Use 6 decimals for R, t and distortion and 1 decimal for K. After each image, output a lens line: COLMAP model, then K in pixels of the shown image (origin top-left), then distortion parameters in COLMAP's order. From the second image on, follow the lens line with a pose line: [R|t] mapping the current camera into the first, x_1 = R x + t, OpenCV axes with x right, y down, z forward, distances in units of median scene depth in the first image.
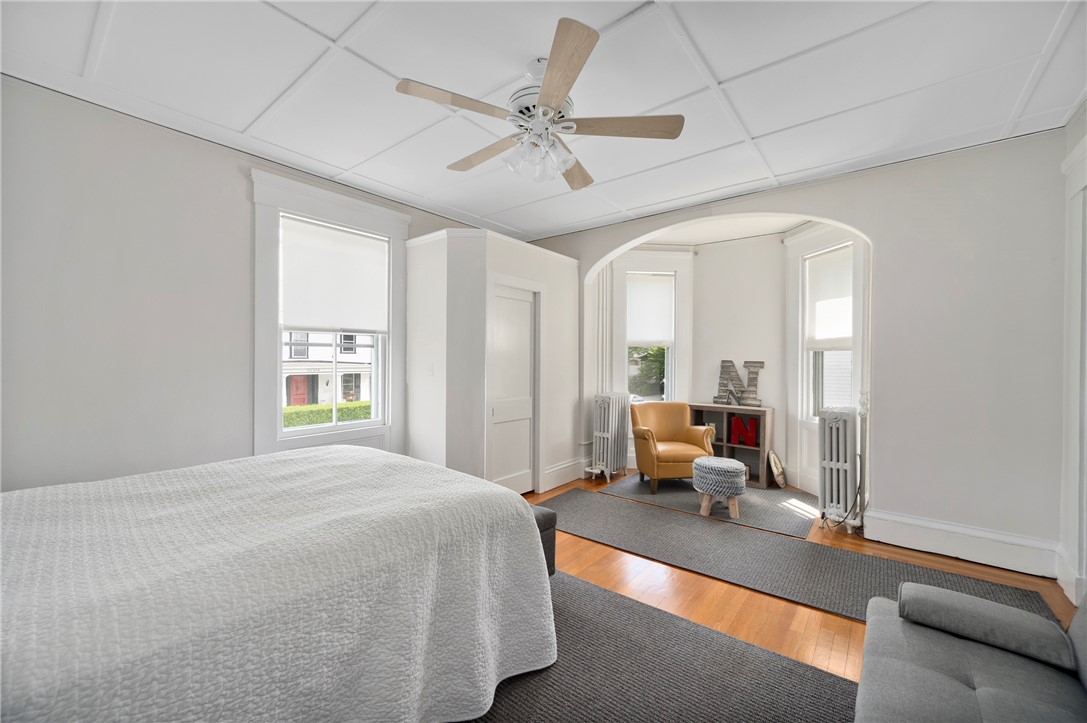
lens RADIAL K [[439.8, 0, 542.3], [0, 439.8, 361.8], [0, 0, 1]] dist [0.003490, 0.000014]
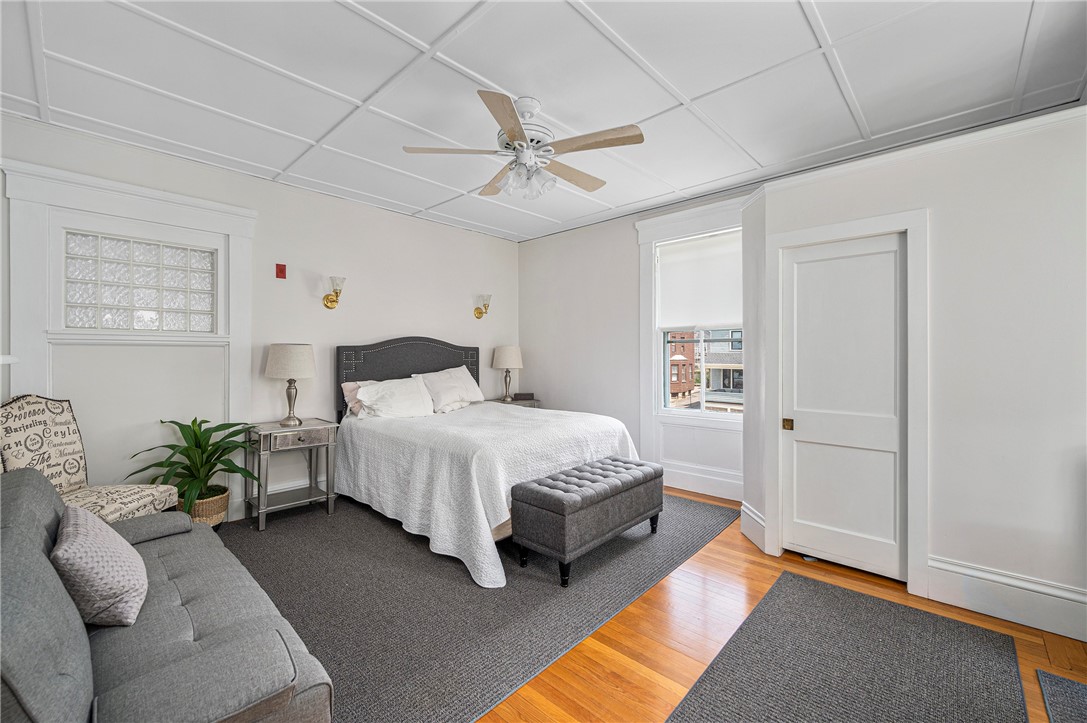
lens RADIAL K [[439.8, 0, 542.9], [0, 439.8, 357.0], [0, 0, 1]] dist [0.003490, 0.000014]
pose [[-0.075153, -0.001924, -0.997170, 0.553961], [-0.008584, 0.999962, -0.001282, 0.007742], [0.997135, 0.008464, -0.075167, 0.552660]]
